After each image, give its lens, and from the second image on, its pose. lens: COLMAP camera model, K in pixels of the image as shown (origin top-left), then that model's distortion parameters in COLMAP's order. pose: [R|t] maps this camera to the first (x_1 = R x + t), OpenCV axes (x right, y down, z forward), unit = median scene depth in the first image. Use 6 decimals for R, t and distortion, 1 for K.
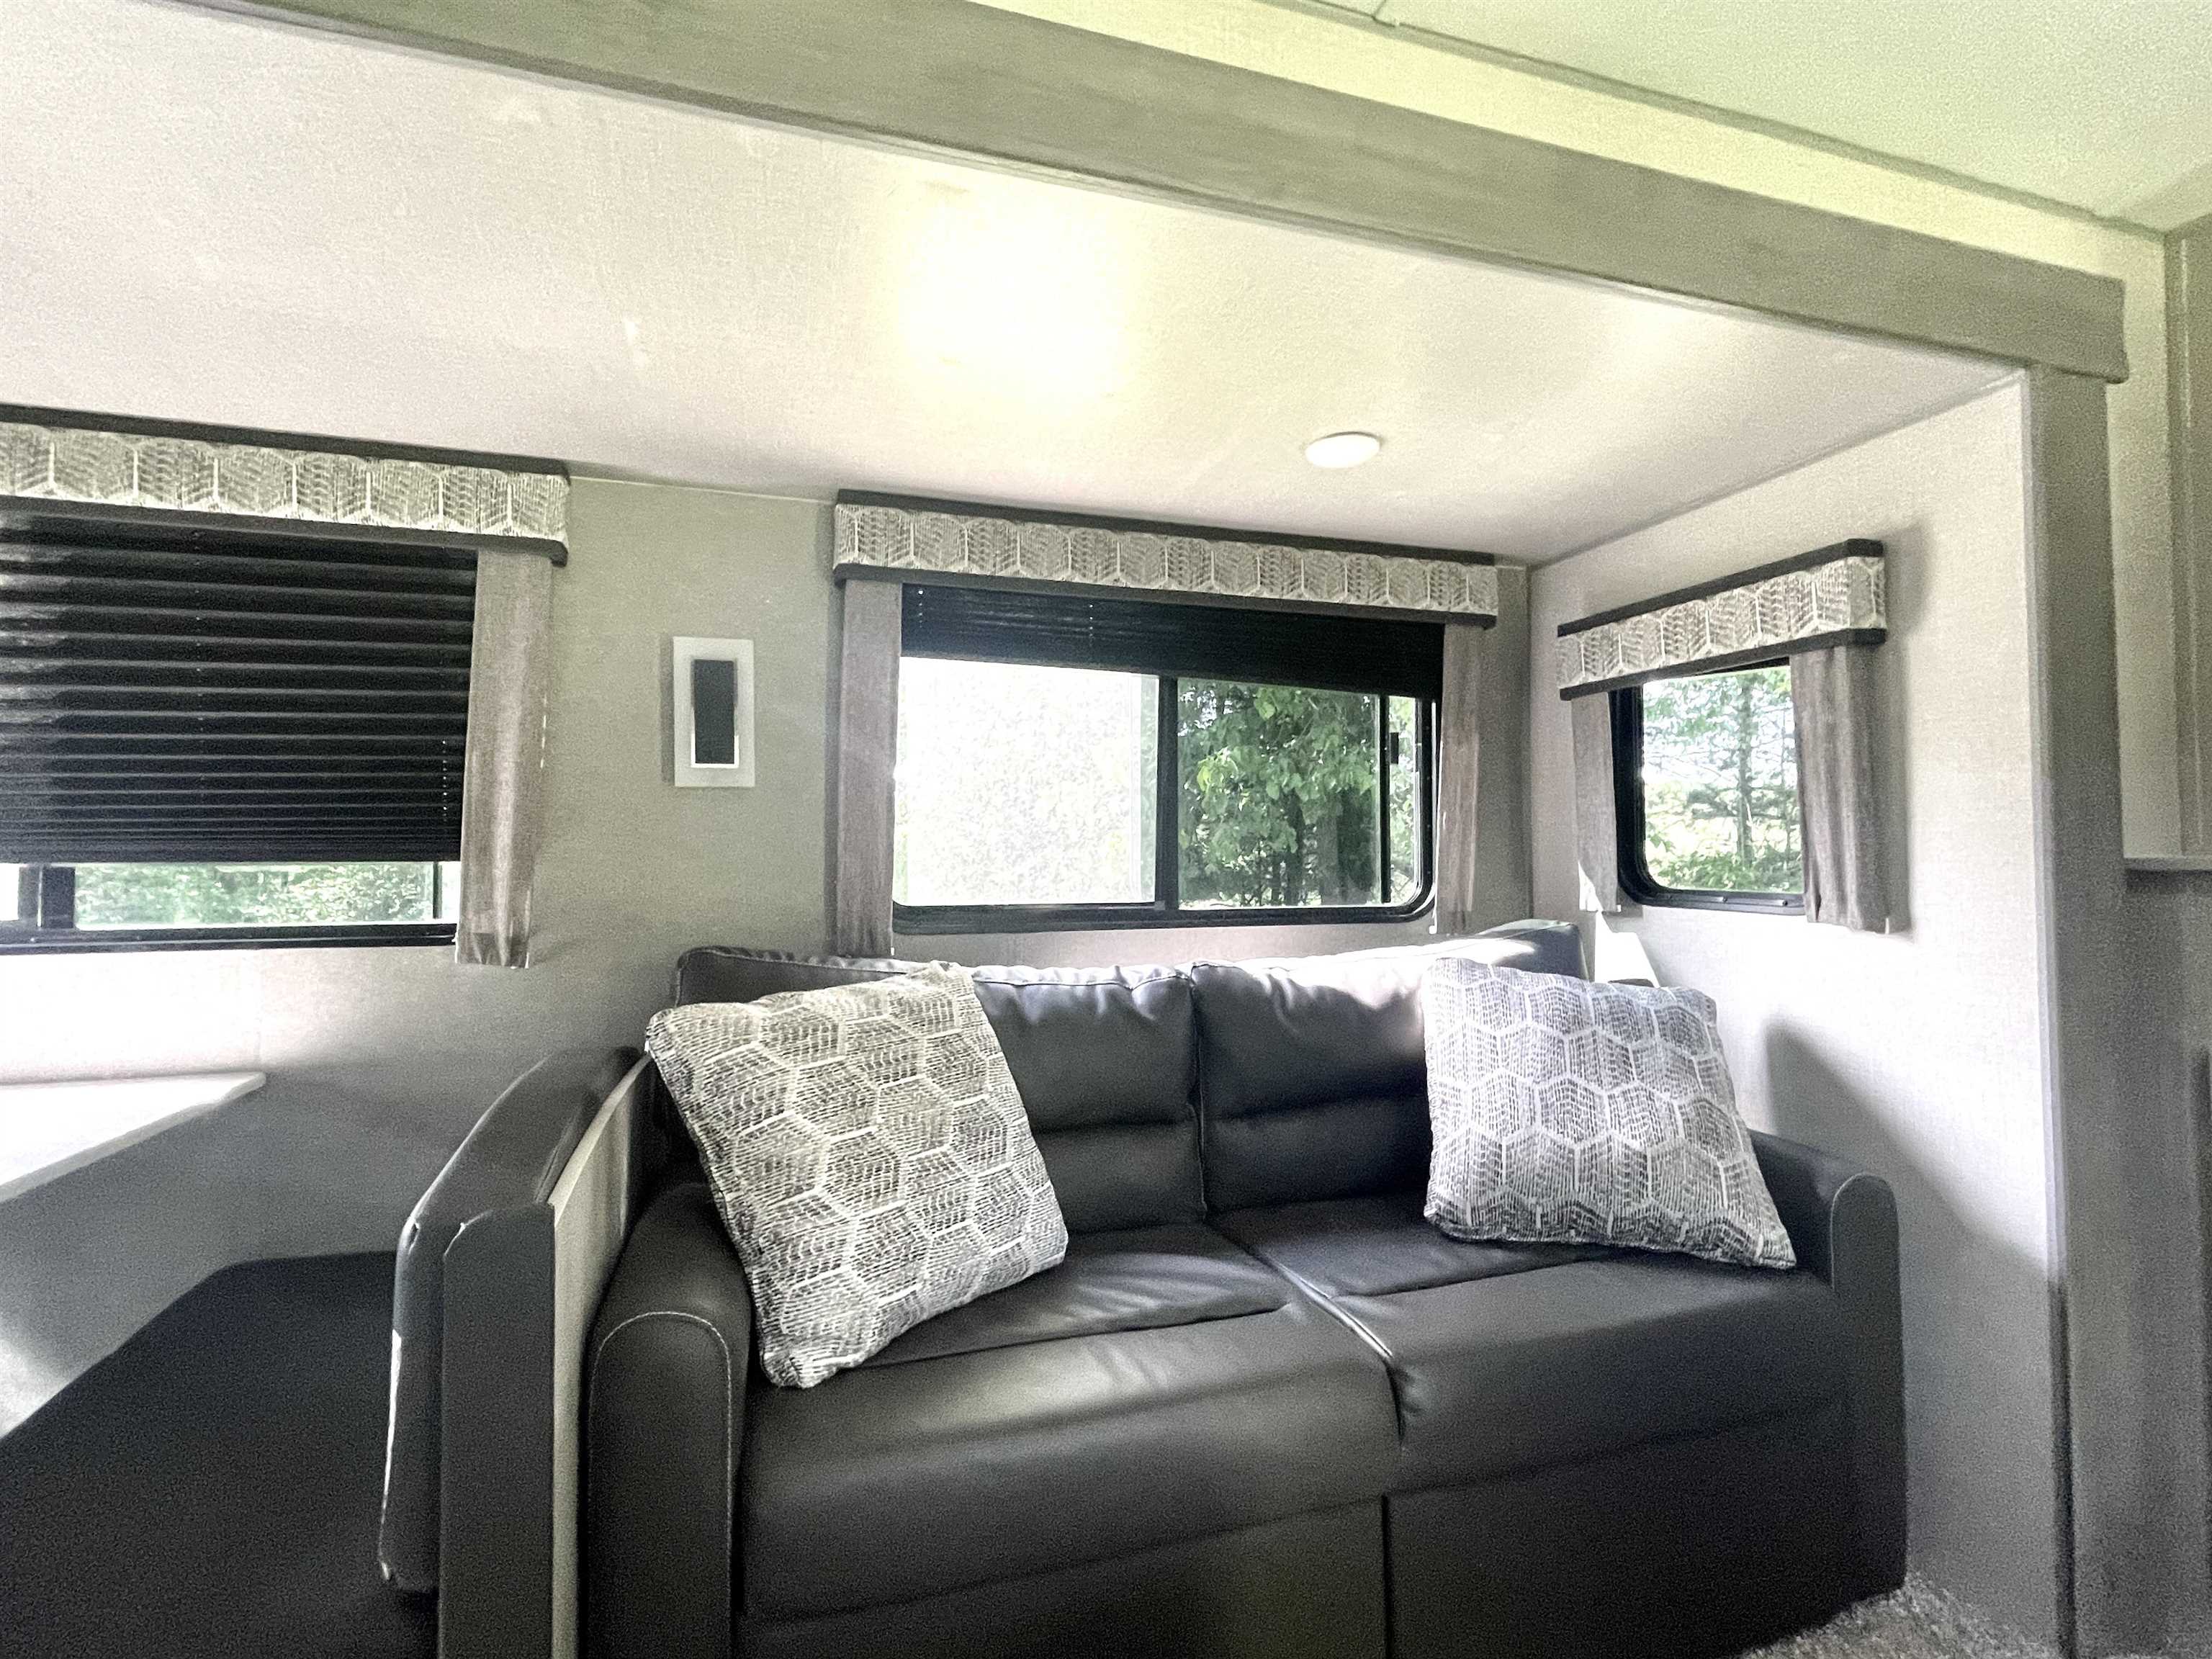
lens RADIAL K [[1059.2, 0, 1103.1], [0, 1059.2, 821.6], [0, 0, 1]] dist [-0.005464, 0.002044]
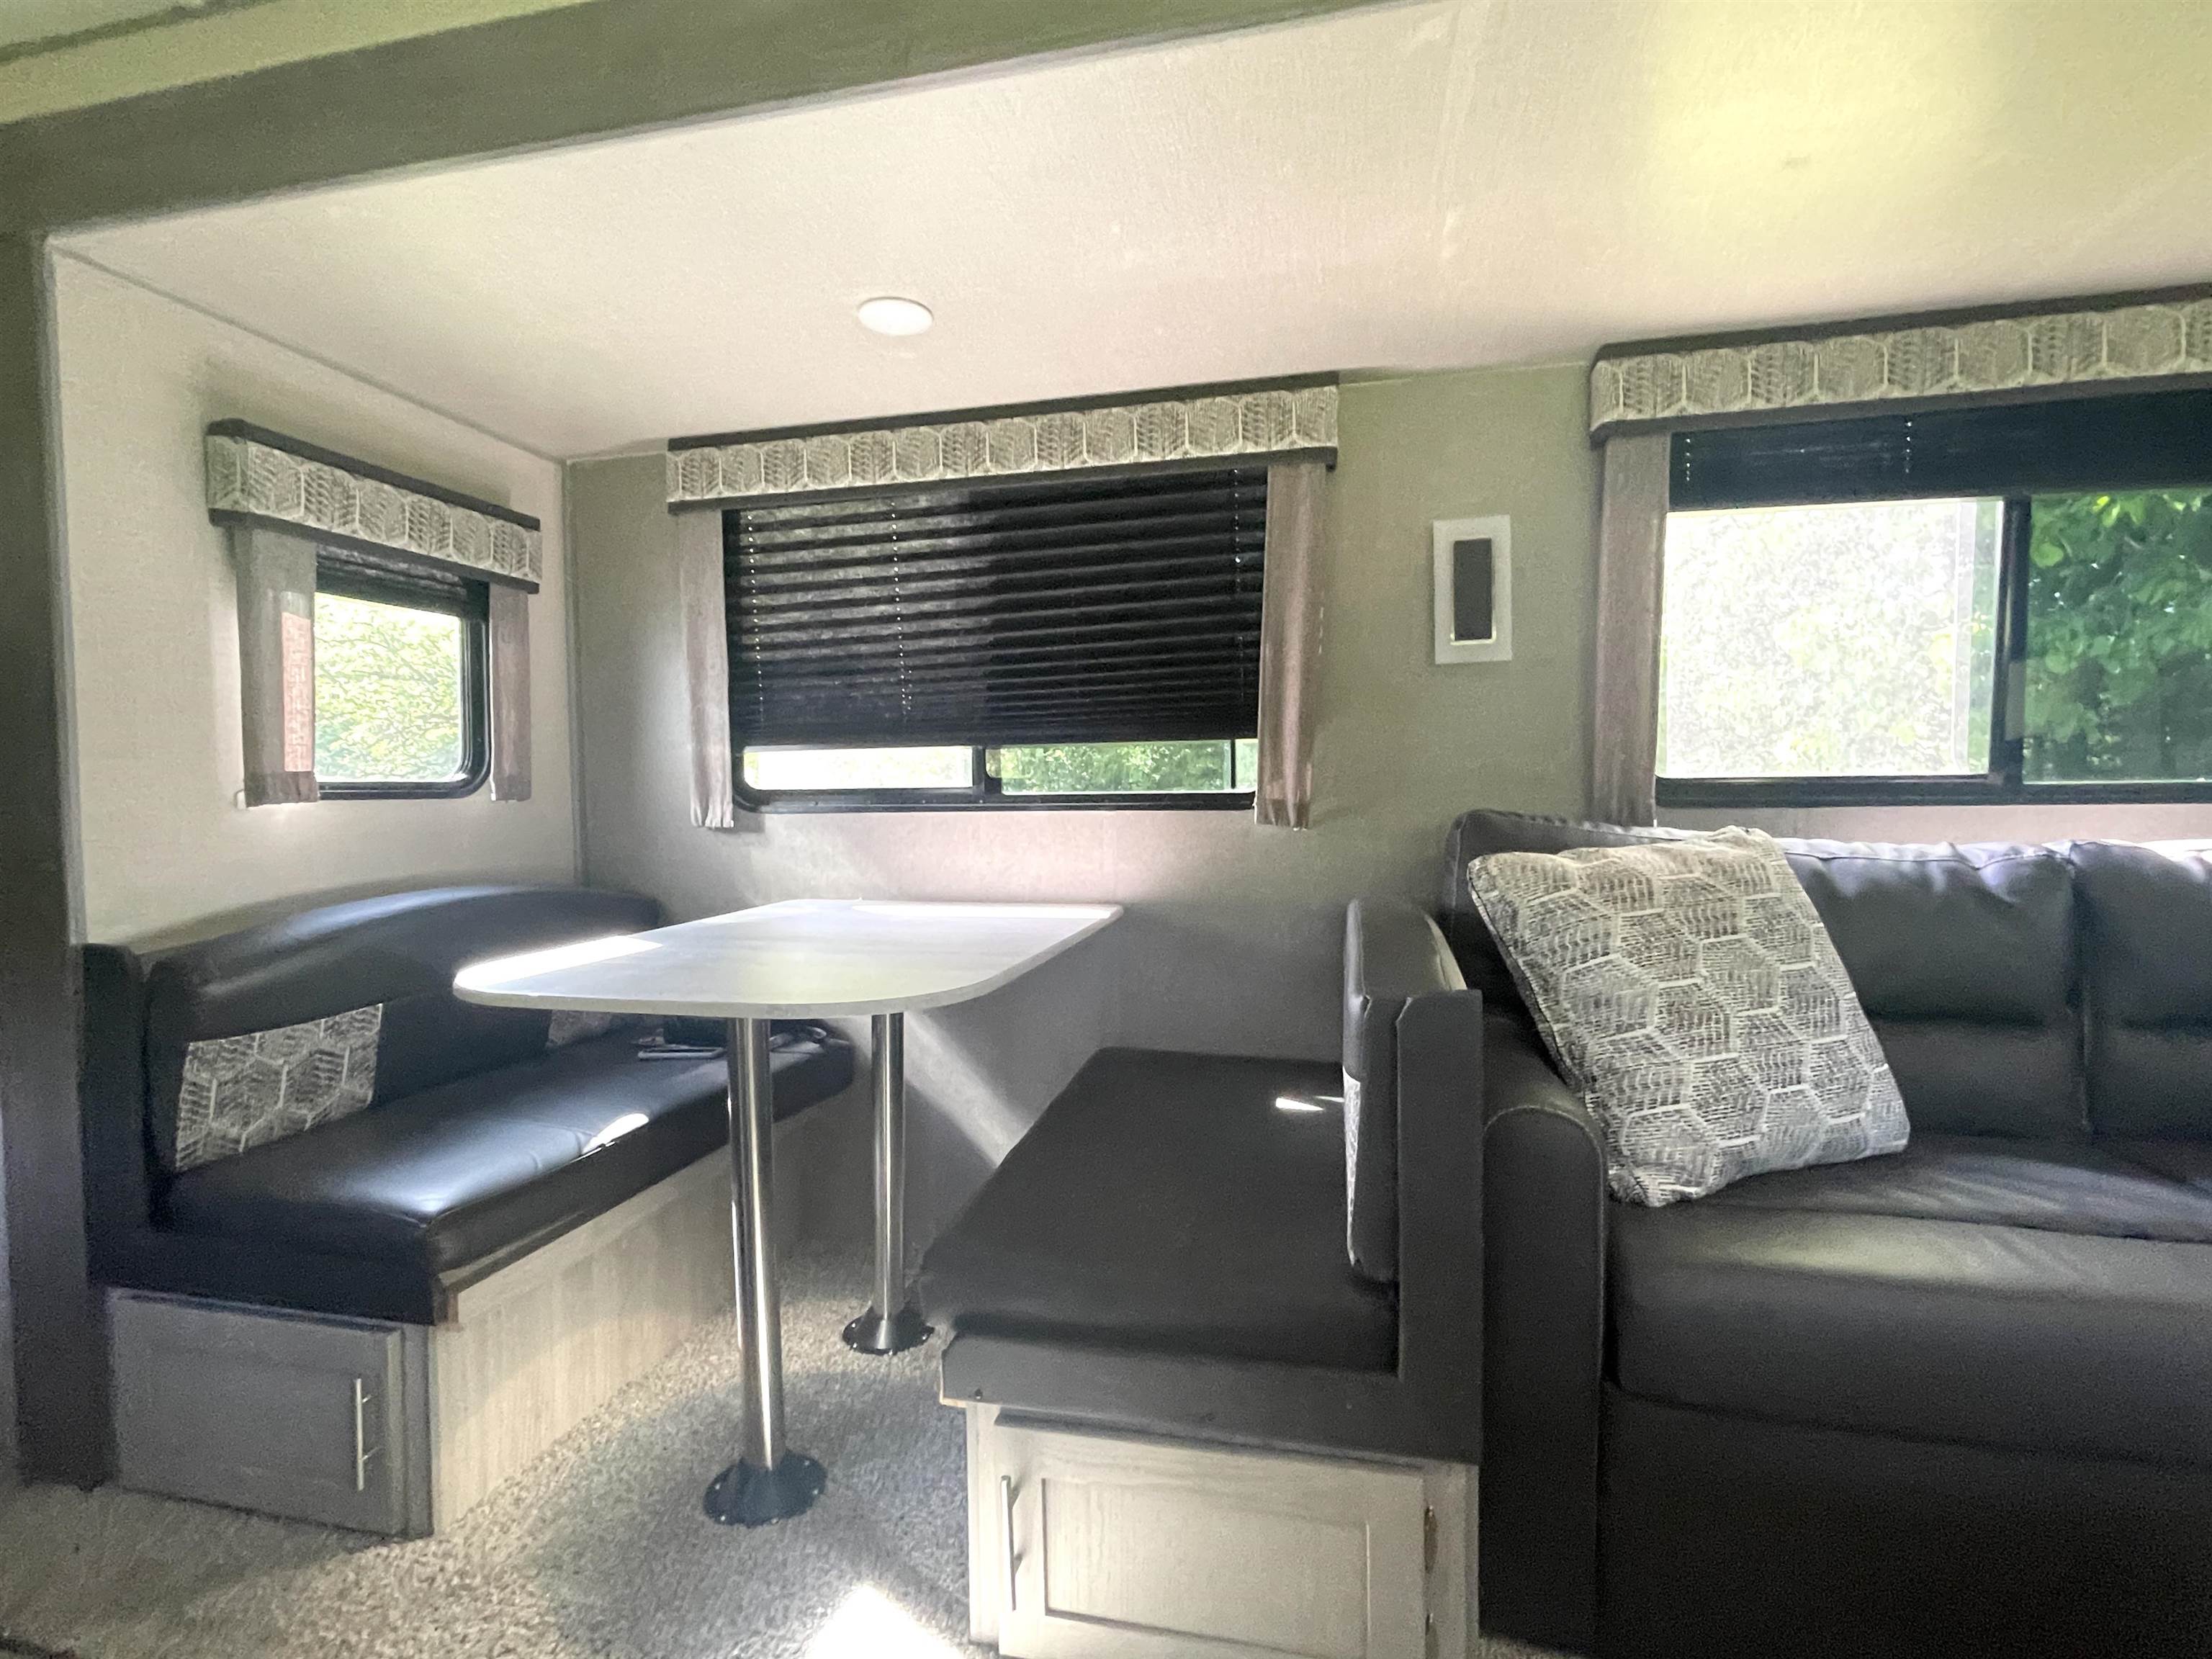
lens RADIAL K [[1059.2, 0, 1114.2], [0, 1059.2, 822.8], [0, 0, 1]] dist [-0.005464, 0.002044]
pose [[0.847002, 0.017908, -0.531288, -0.113970], [0.030608, 0.996132, 0.082372, 0.029884], [0.530708, -0.086031, 0.843177, -0.094456]]
